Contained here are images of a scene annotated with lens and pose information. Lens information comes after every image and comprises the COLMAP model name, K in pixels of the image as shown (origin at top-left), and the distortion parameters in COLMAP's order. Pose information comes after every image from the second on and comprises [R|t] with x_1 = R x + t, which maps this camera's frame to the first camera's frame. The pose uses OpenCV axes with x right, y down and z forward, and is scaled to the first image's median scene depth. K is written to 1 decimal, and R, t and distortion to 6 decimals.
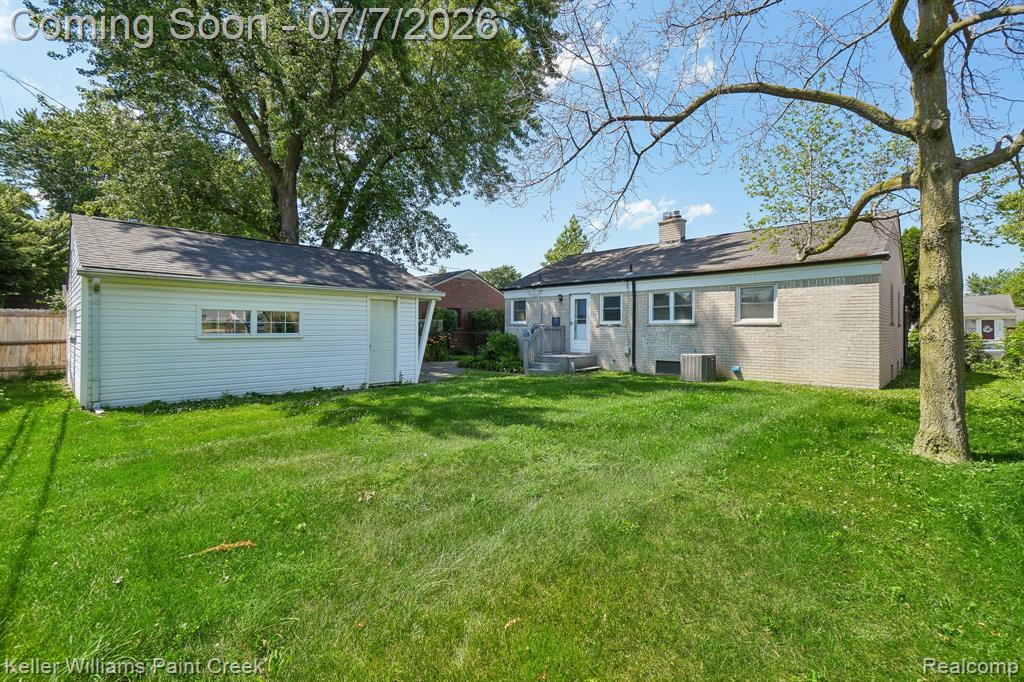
lens RADIAL K [[441.3, 0, 517.1], [0, 441.3, 333.4], [0, 0, 1]] dist [-0.004693, 0.001644]
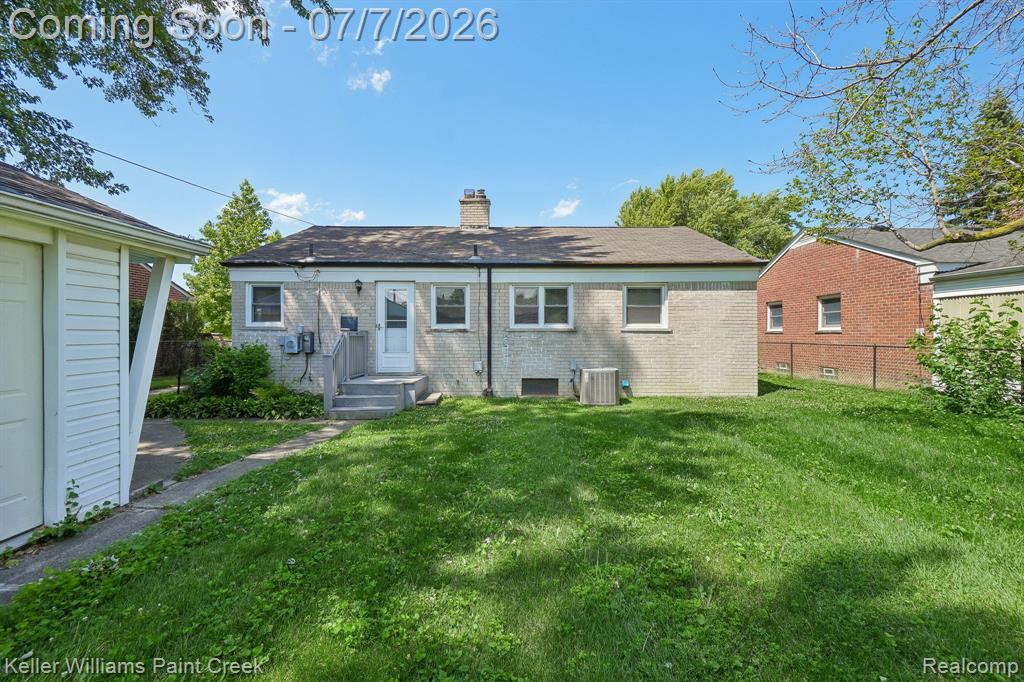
lens RADIAL K [[441.3, 0, 507.6], [0, 441.3, 337.5], [0, 0, 1]] dist [-0.004693, 0.001644]
pose [[0.724911, -0.008833, 0.688786, -0.203396], [0.007401, 0.999960, 0.005035, -0.010890], [-0.688803, 0.001448, 0.724947, 0.461479]]
